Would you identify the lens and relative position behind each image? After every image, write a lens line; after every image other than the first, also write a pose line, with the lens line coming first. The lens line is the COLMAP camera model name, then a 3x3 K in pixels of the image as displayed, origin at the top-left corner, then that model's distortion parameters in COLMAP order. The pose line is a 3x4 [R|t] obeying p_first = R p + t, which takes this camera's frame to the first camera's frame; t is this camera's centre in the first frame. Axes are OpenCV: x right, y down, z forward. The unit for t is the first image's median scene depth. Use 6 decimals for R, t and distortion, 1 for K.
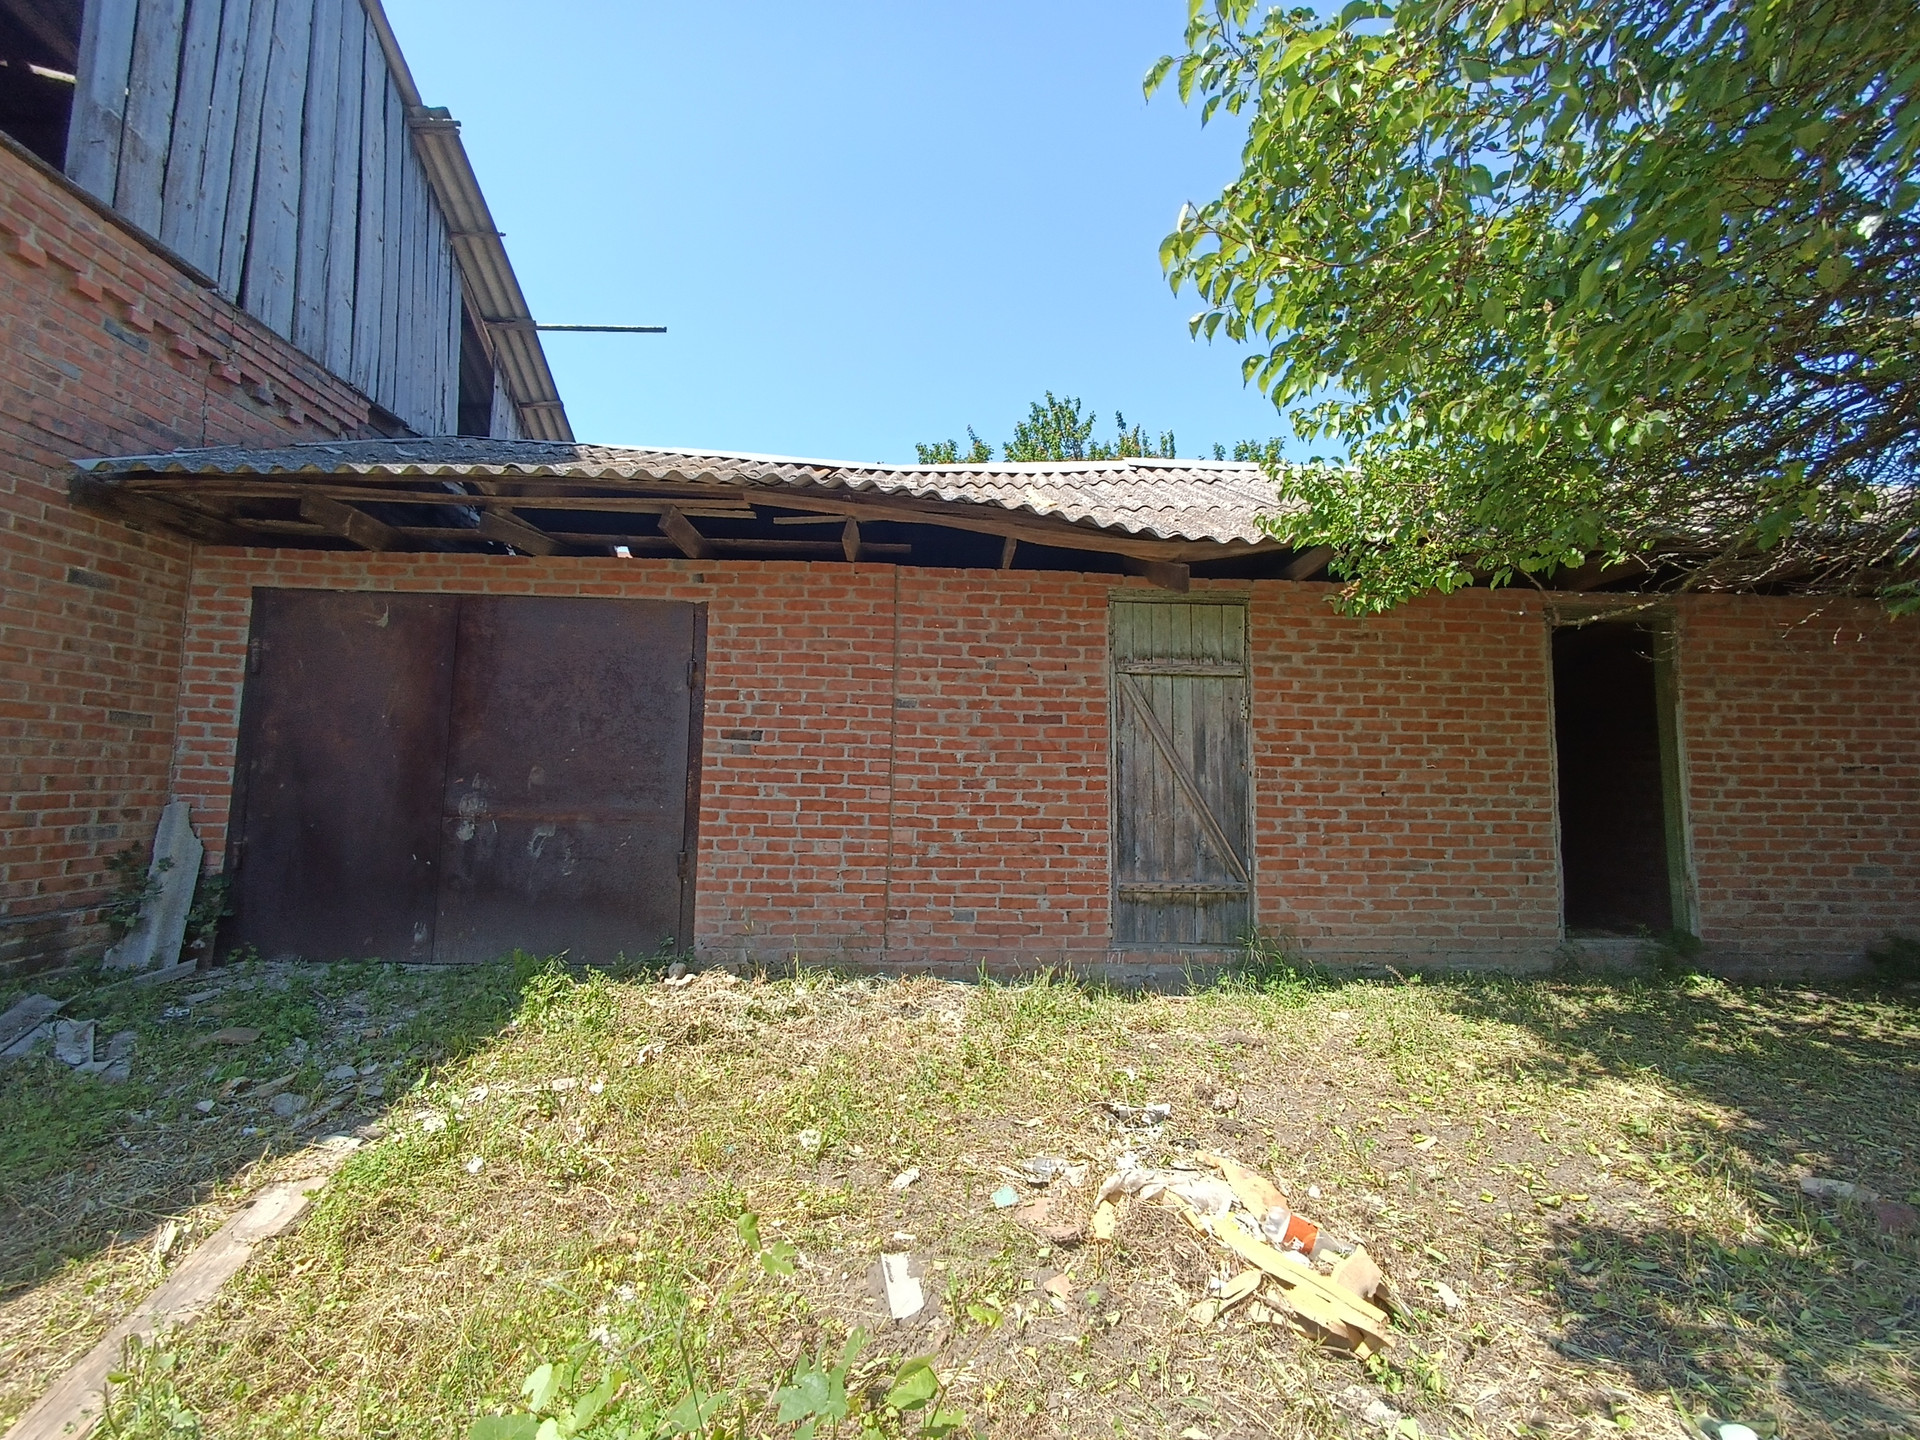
lens RADIAL K [[841.3, 0, 960.0], [0, 841.3, 720.0], [0, 0, 1]] dist [0.000818, 0.000300]
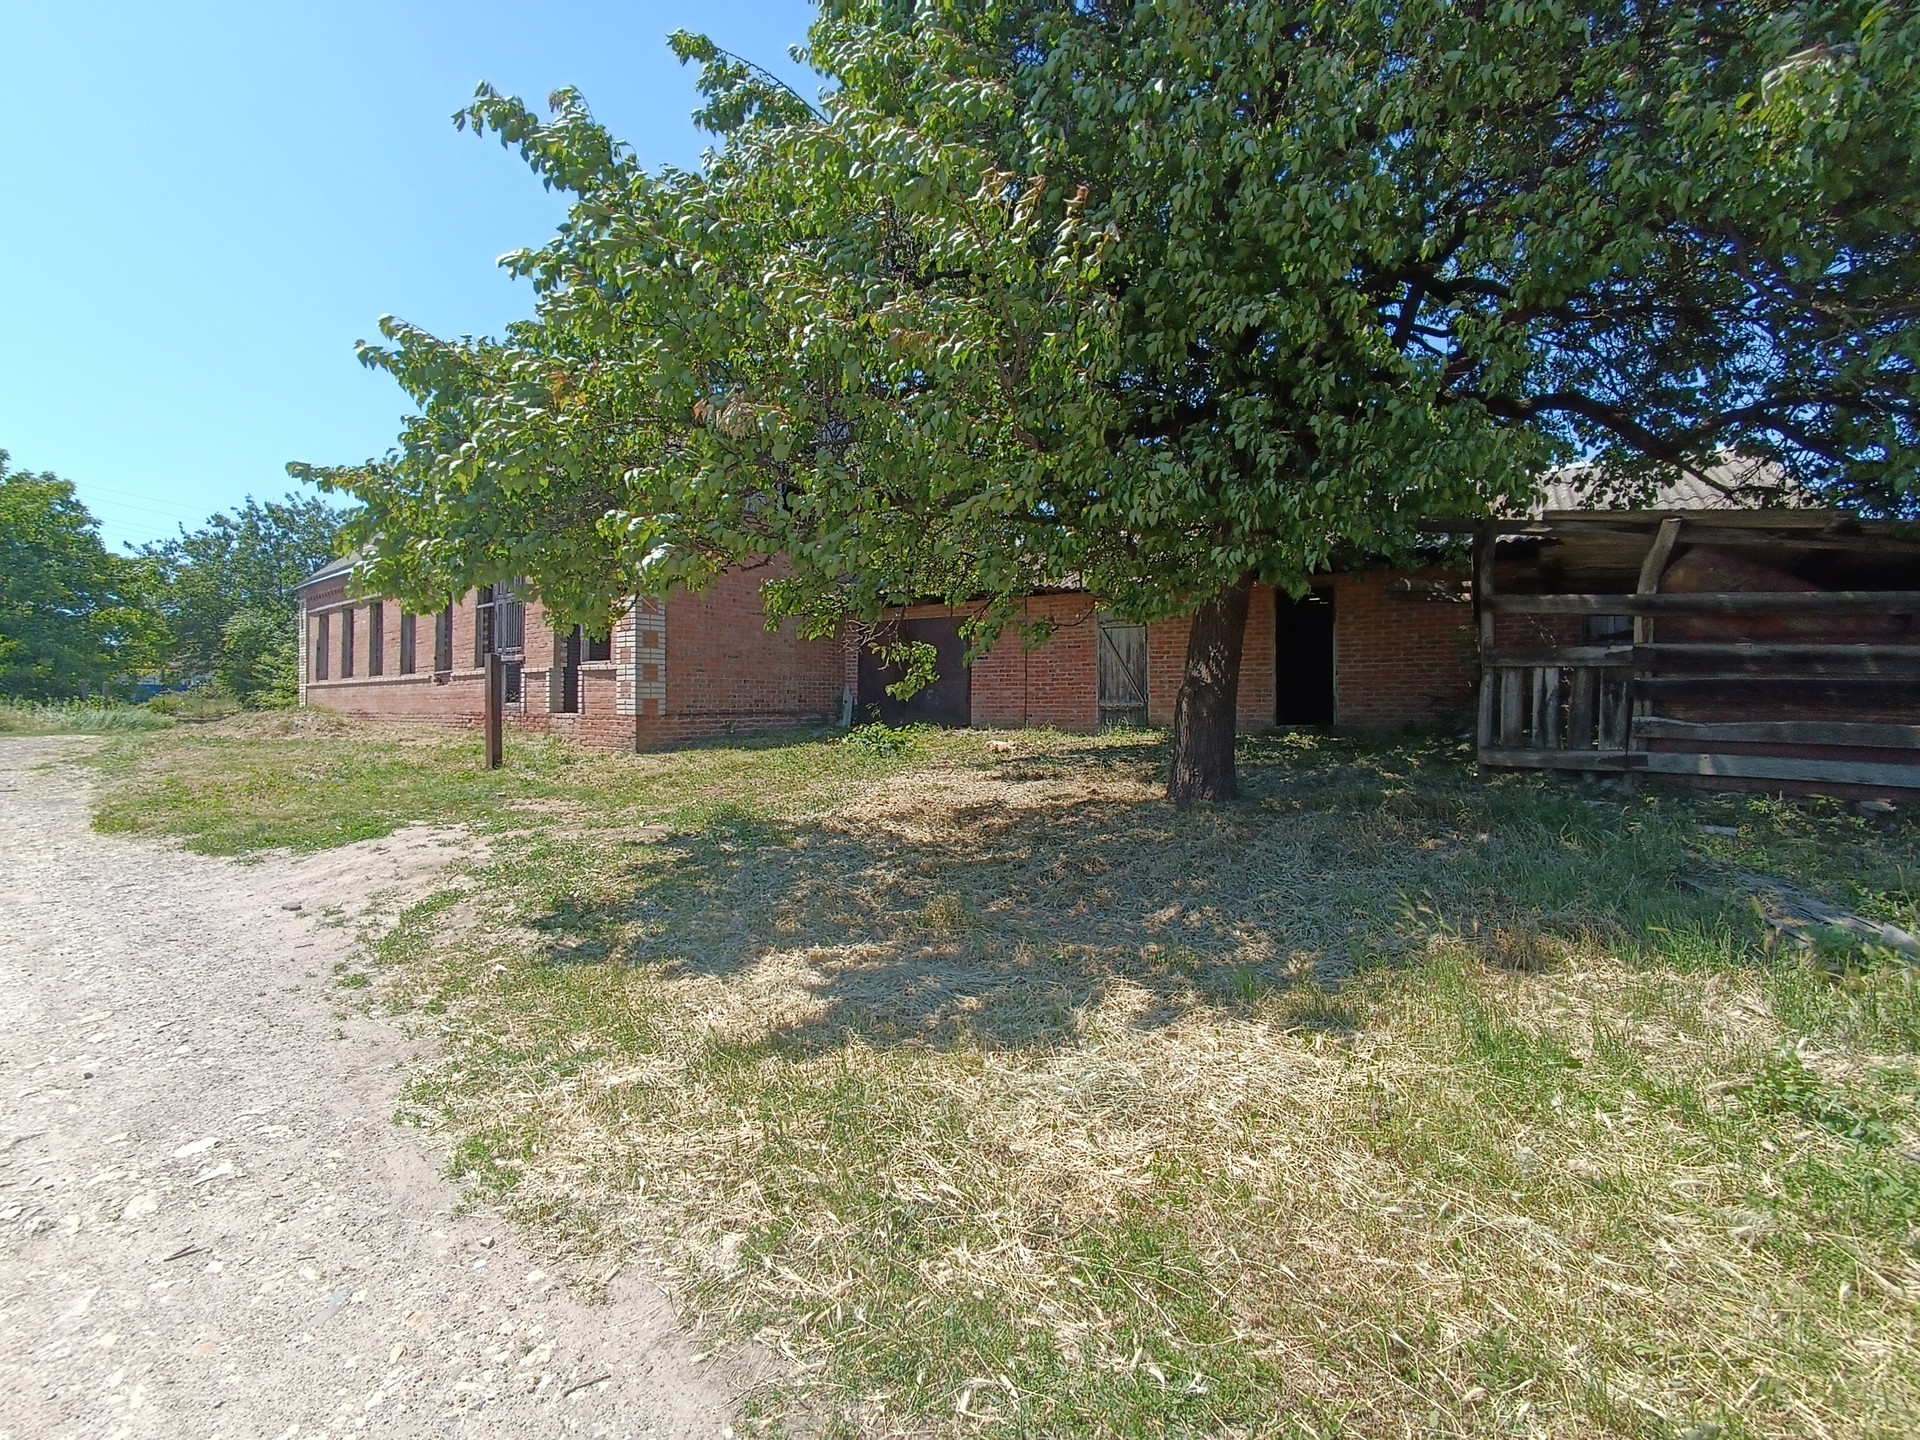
lens RADIAL K [[841.3, 0, 960.0], [0, 841.3, 720.0], [0, 0, 1]] dist [0.000818, 0.000300]
pose [[0.823605, -0.010558, -0.567066, 1.390489], [0.063331, 0.995286, 0.073451, 0.011318], [0.563617, -0.096408, 0.820391, -1.561870]]
